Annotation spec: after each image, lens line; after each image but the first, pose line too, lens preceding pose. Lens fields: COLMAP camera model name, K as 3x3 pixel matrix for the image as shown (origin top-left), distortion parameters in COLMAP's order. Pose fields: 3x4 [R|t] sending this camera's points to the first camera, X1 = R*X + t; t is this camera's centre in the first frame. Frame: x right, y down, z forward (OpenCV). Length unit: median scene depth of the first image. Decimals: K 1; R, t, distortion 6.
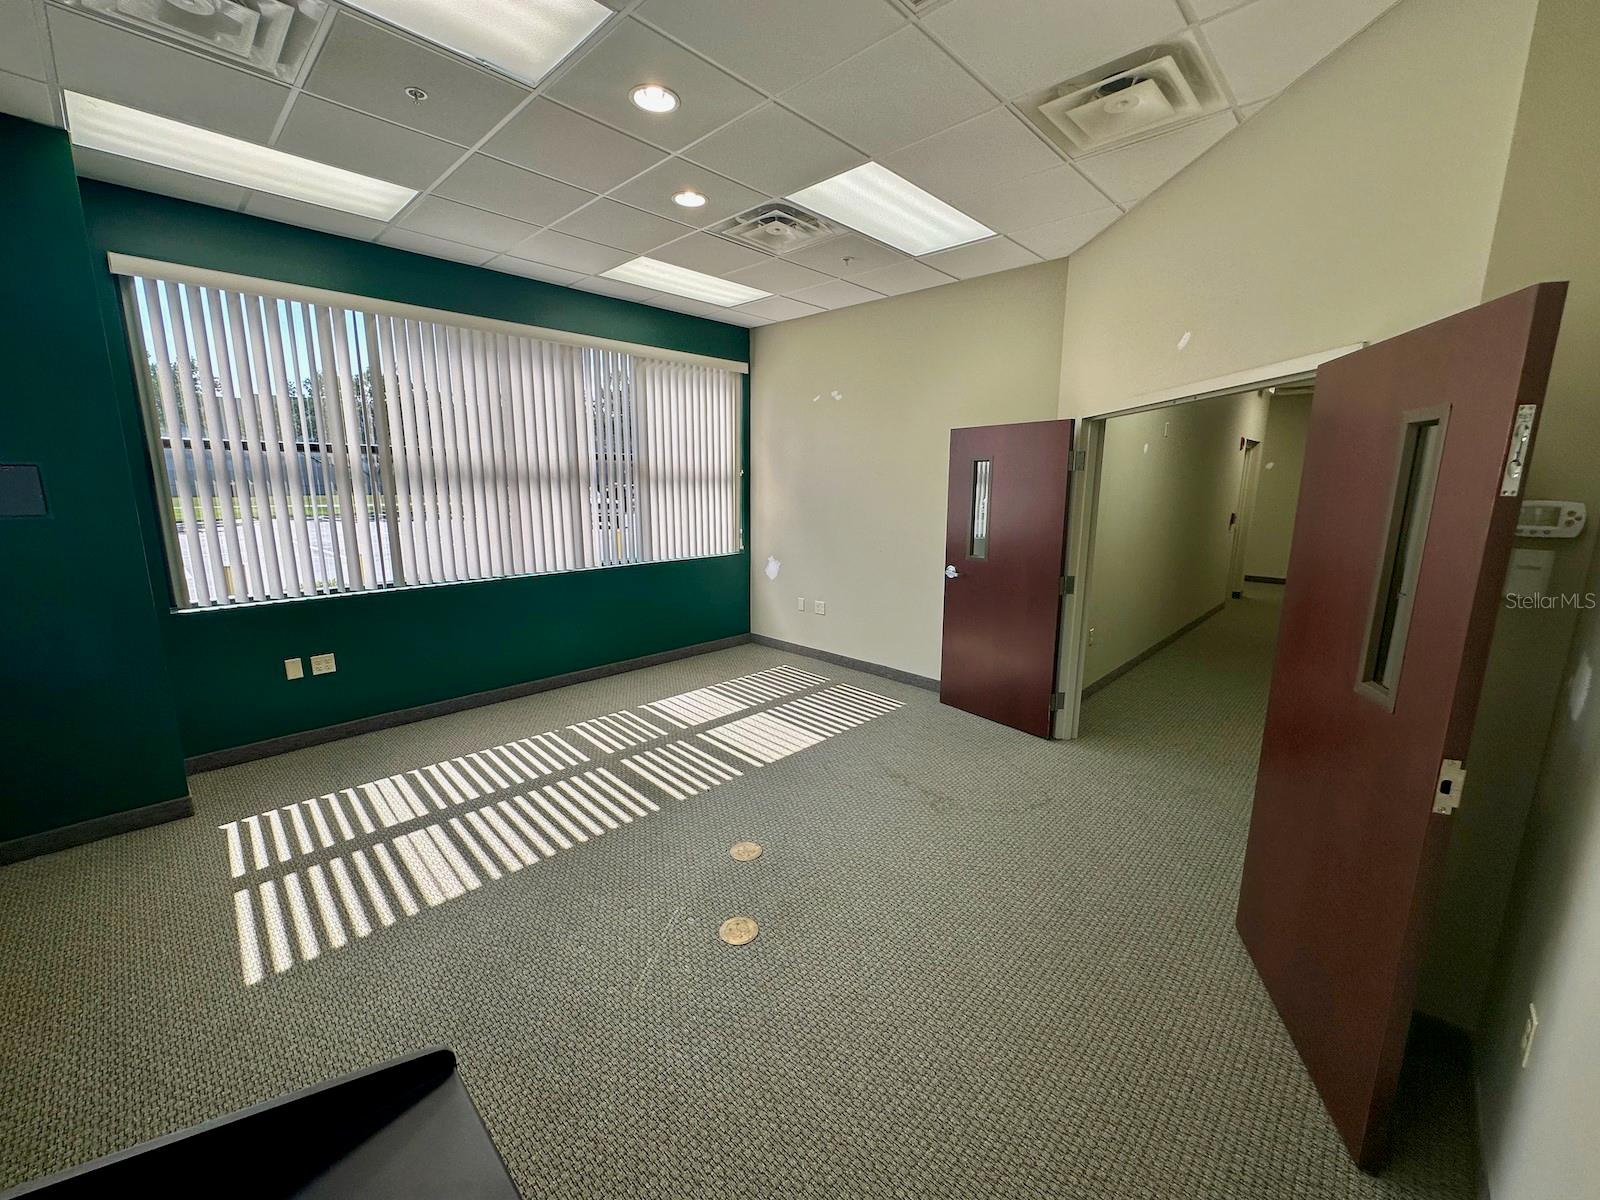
lens RADIAL K [[646.2, 0, 806.3], [0, 646.2, 605.6], [0, 0, 1]] dist [-0.011723, -0.000198]
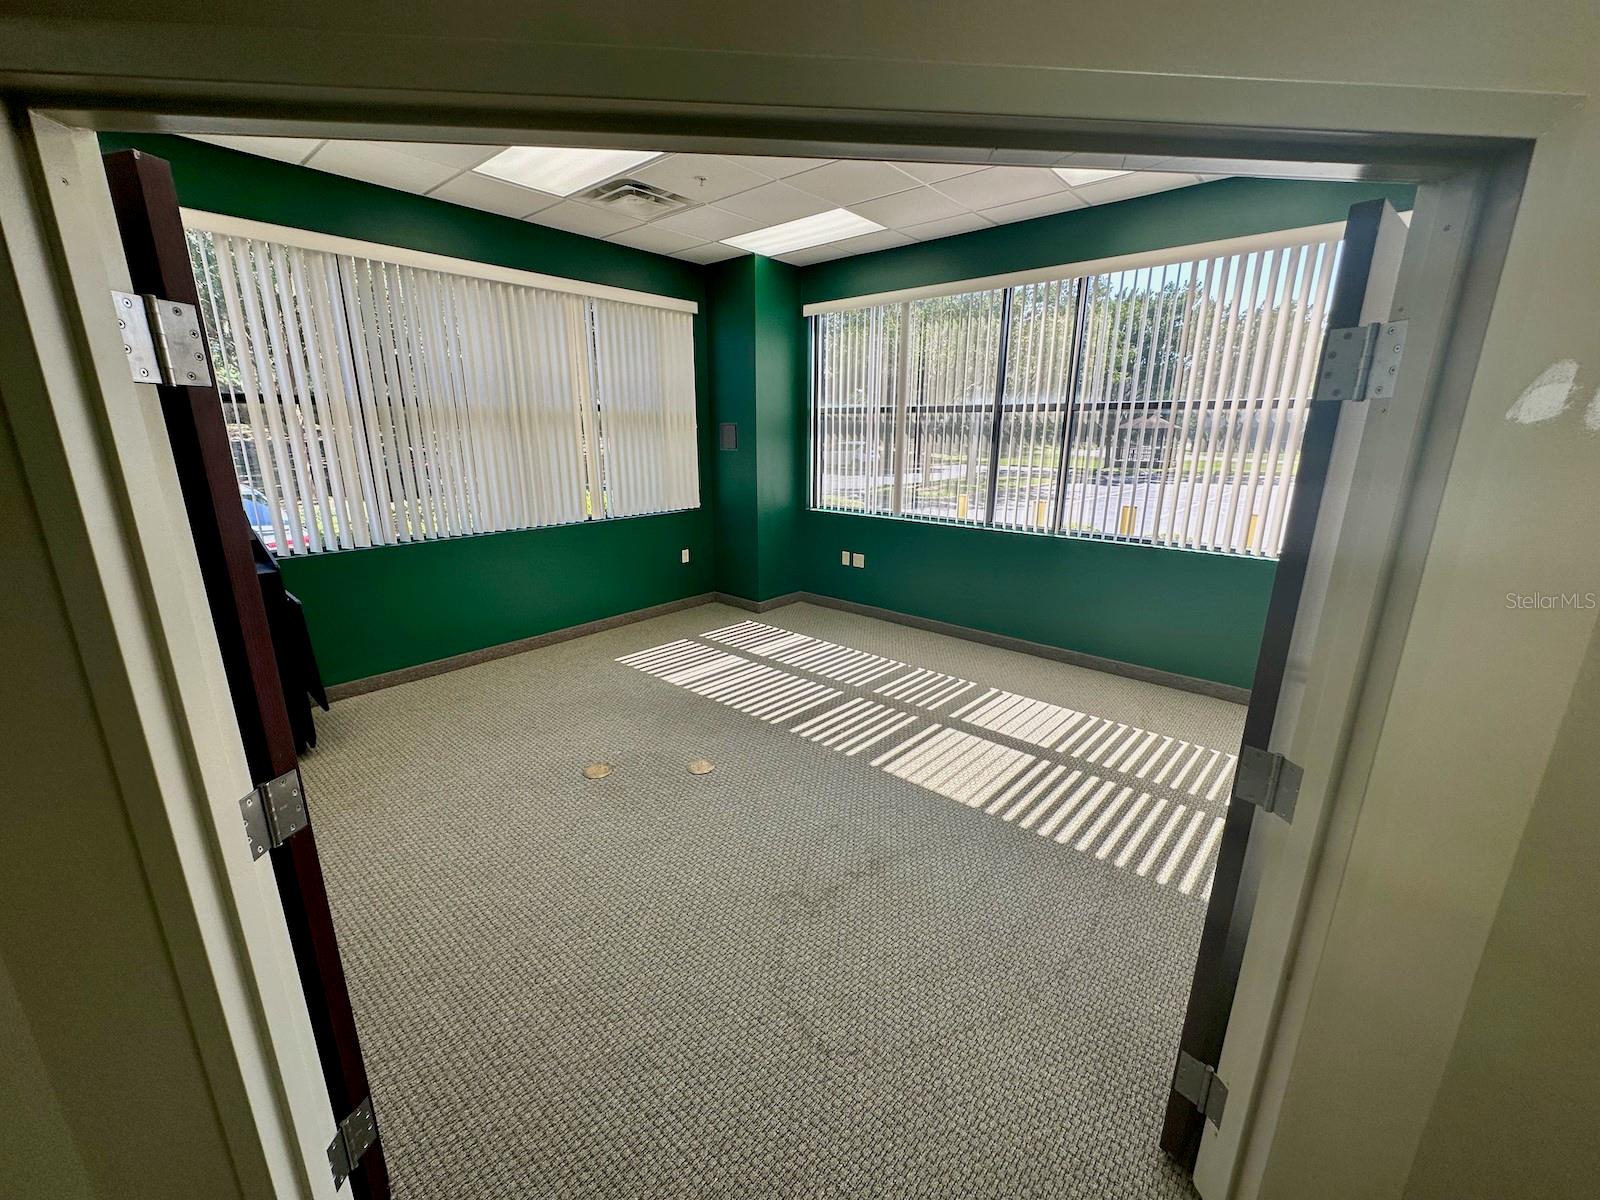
lens RADIAL K [[654.6, 0, 800.0], [0, 654.6, 600.0], [0, 0, 1]] dist [-0.011011, -0.000058]
pose [[0.026613, 0.247002, -0.968650, 0.725191], [-0.199067, 0.950895, 0.237005, -0.152640], [0.979624, 0.186518, 0.074476, 0.791787]]
